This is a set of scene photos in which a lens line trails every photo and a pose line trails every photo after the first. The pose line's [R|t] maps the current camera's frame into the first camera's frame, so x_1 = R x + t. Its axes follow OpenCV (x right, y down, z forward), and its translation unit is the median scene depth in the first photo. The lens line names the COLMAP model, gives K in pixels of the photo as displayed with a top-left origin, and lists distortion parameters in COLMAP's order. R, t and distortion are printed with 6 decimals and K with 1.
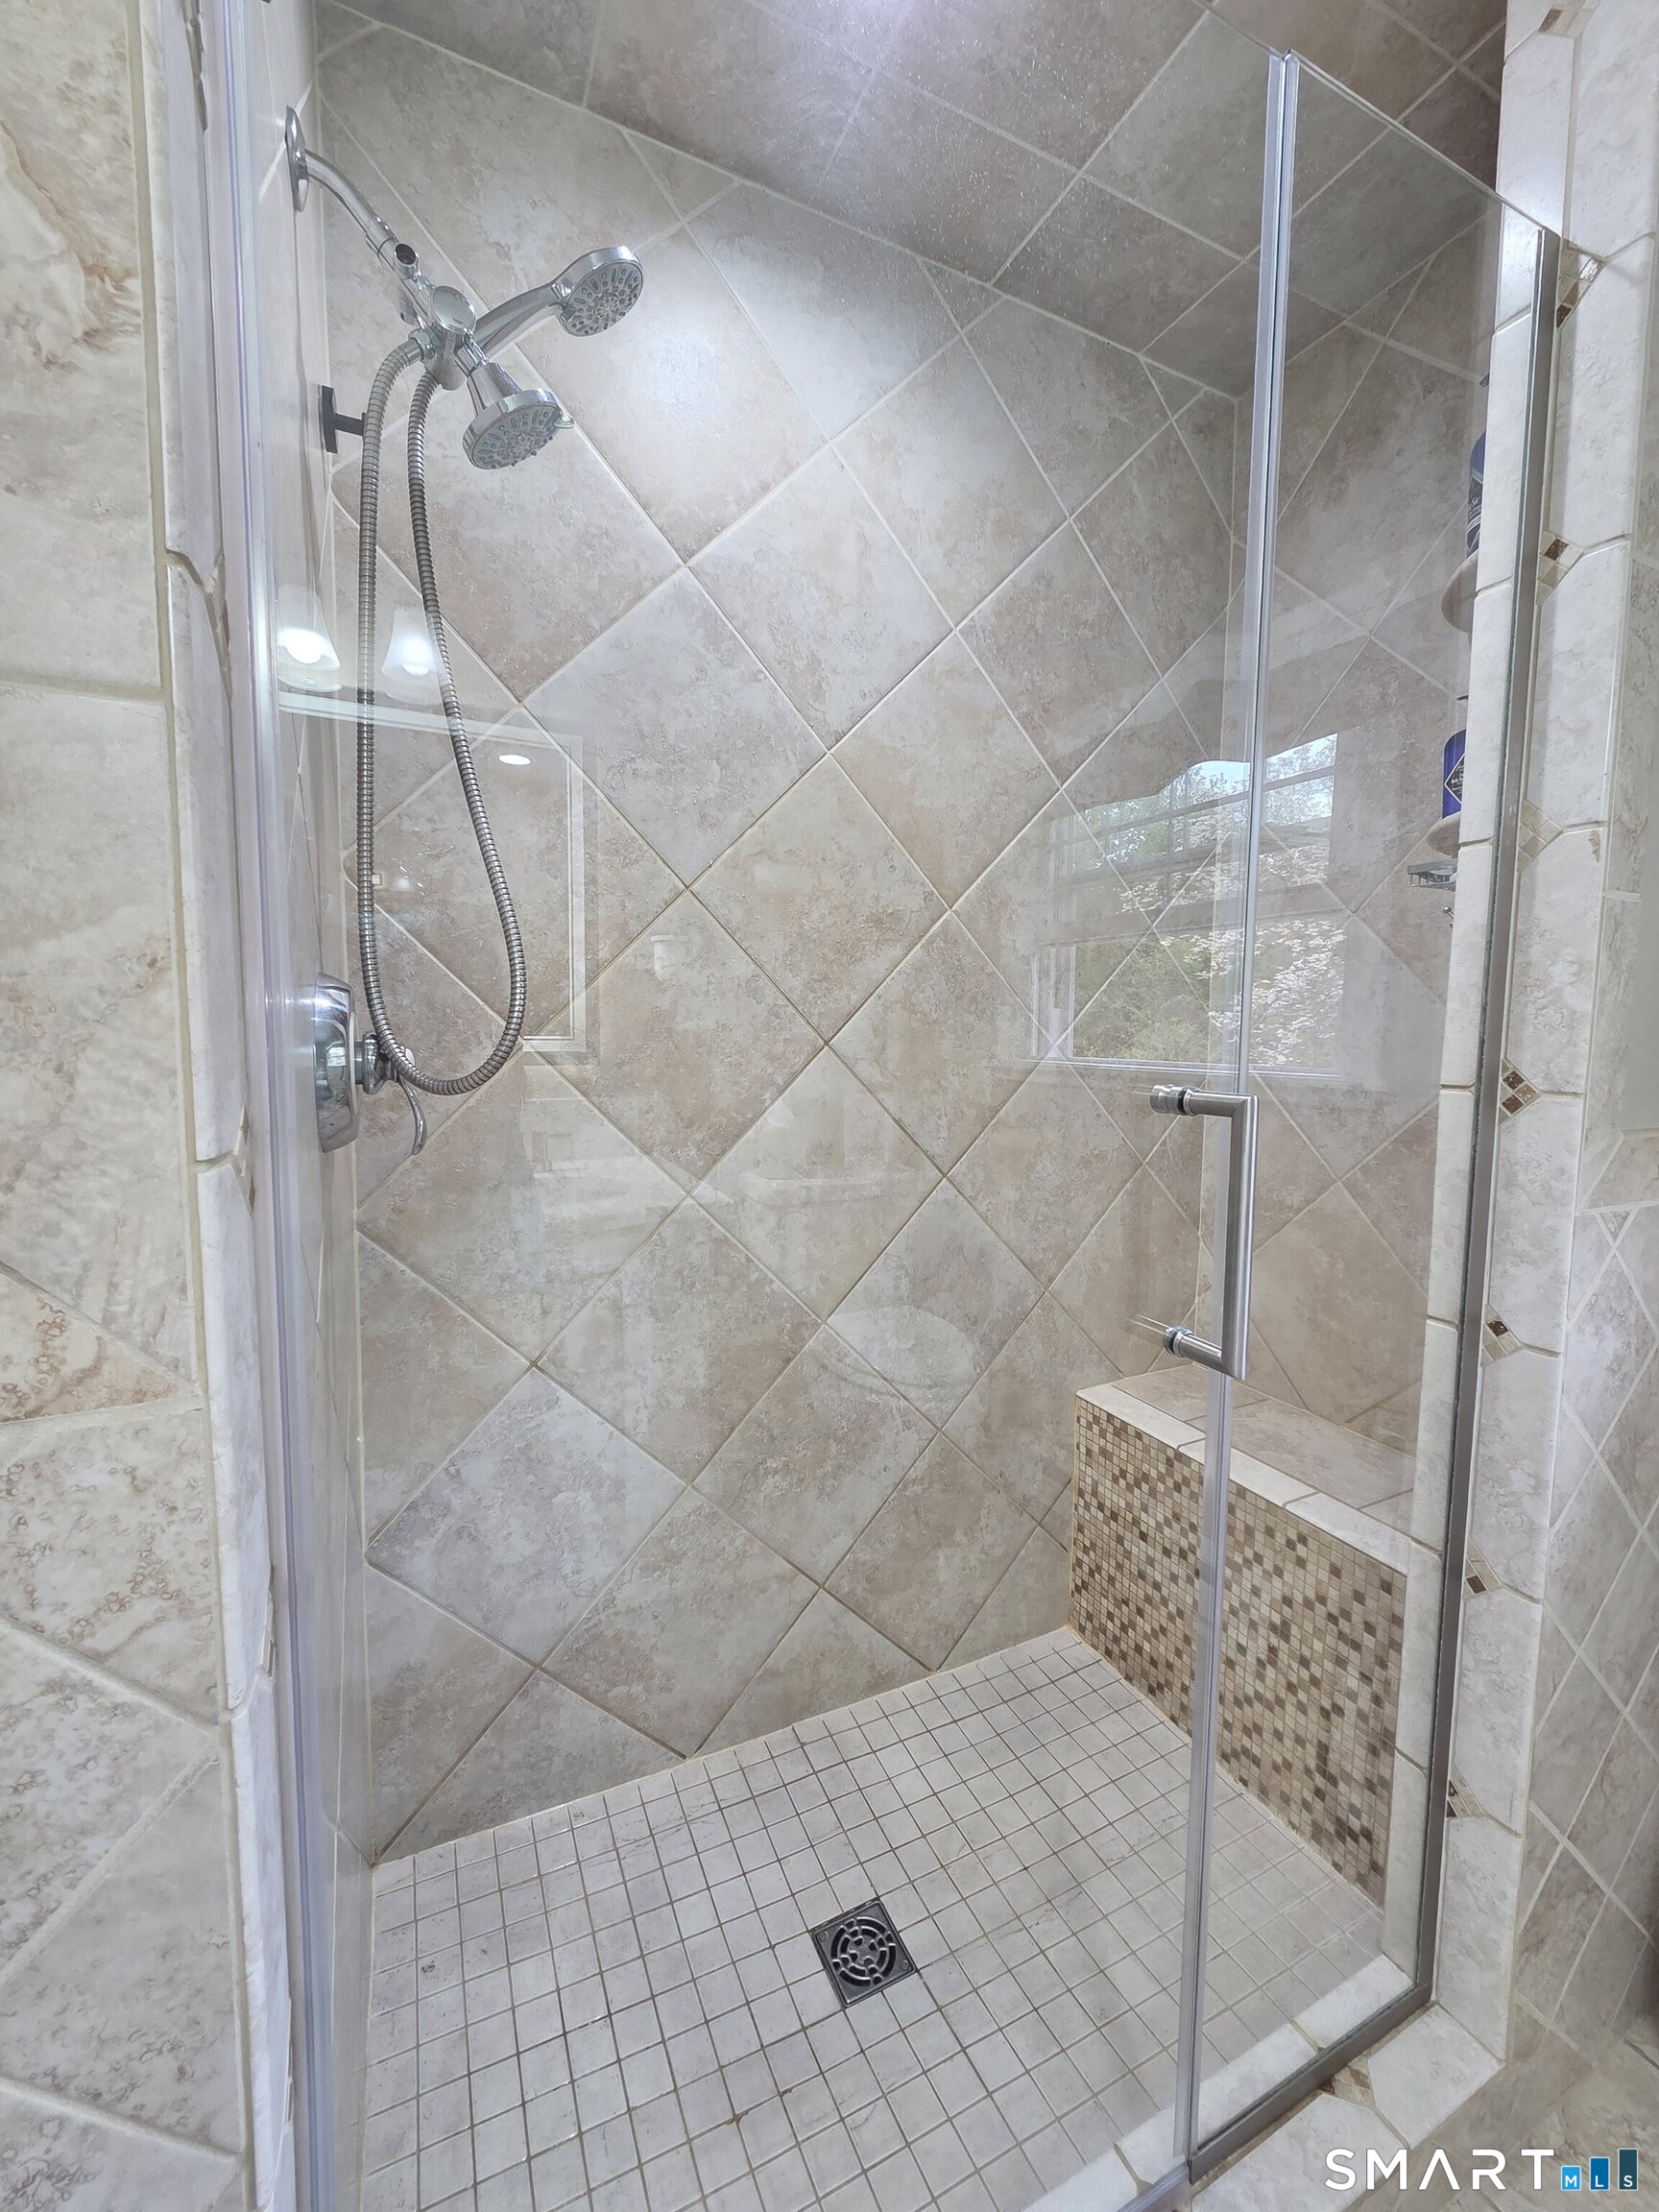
lens RADIAL K [[907.3, 0, 834.5], [0, 907.3, 1106.5], [0, 0, 1]] dist [0.006584, -0.001873]
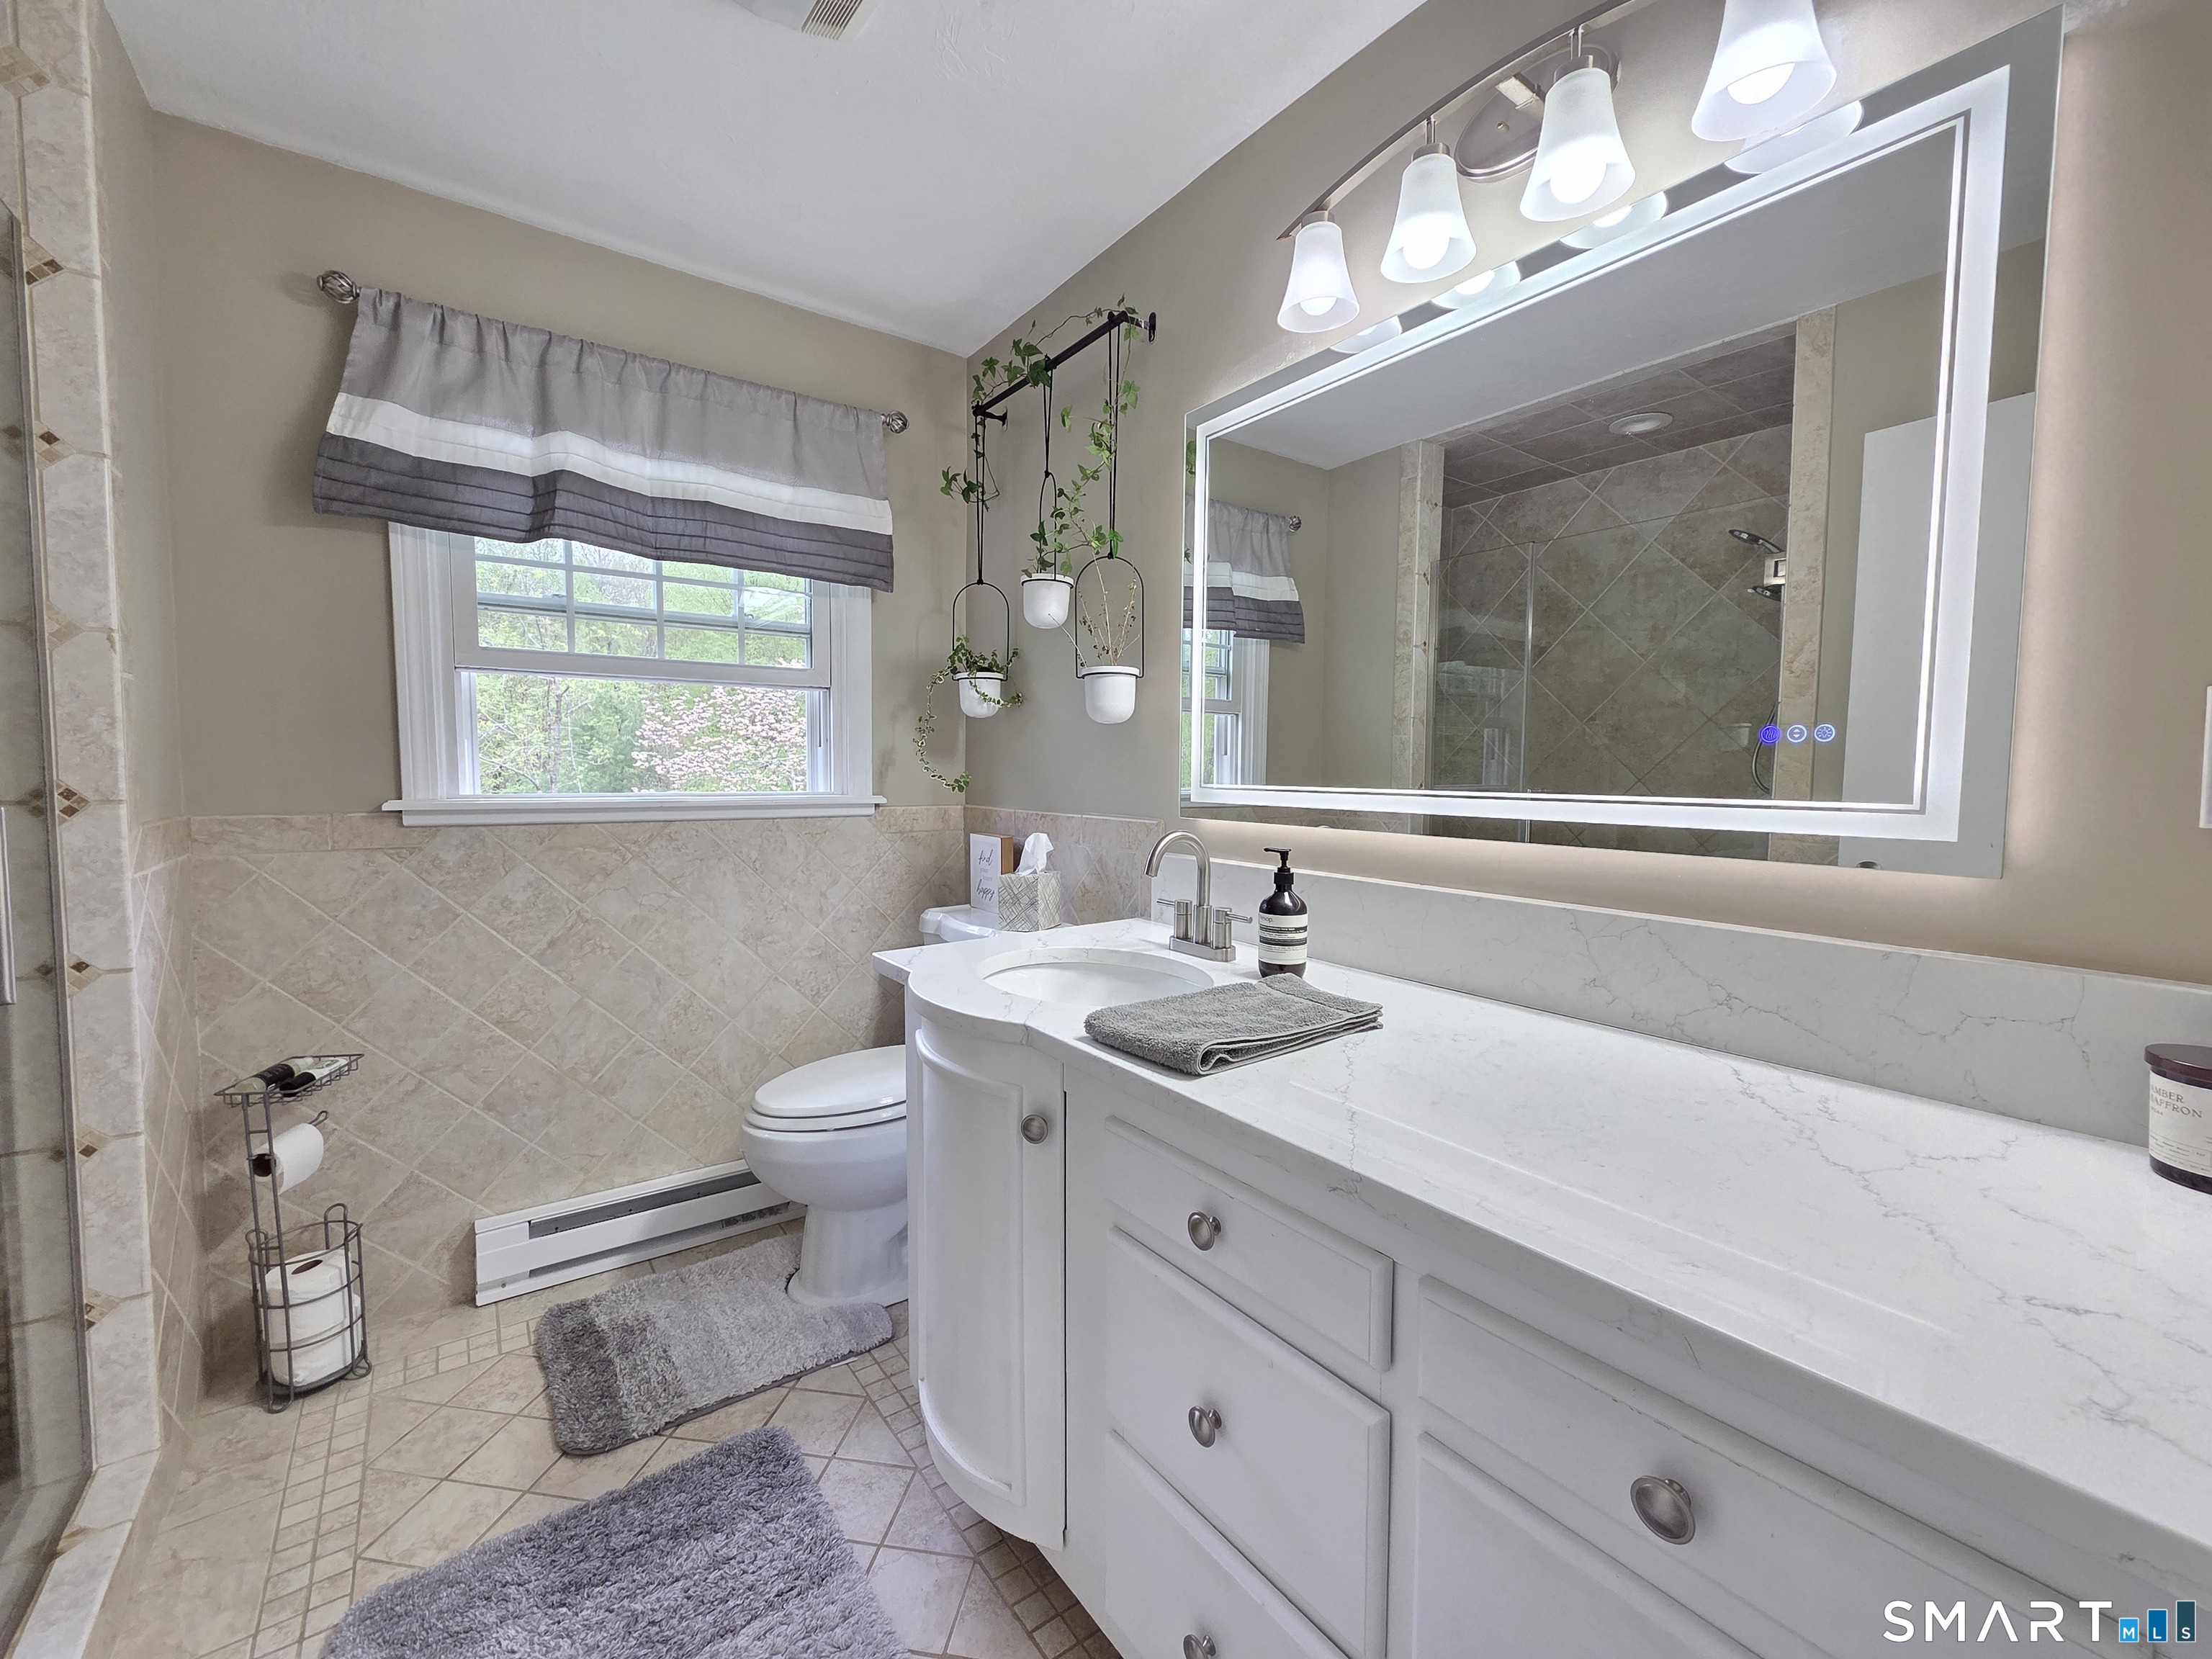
lens RADIAL K [[907.3, 0, 1109.0], [0, 907.3, 827.4], [0, 0, 1]] dist [0.006584, -0.001873]
pose [[-0.178678, -0.072630, 0.981223, -0.986017], [0.073450, 0.993504, 0.086914, 0.019350], [-0.981162, 0.087601, -0.172183, -0.376759]]
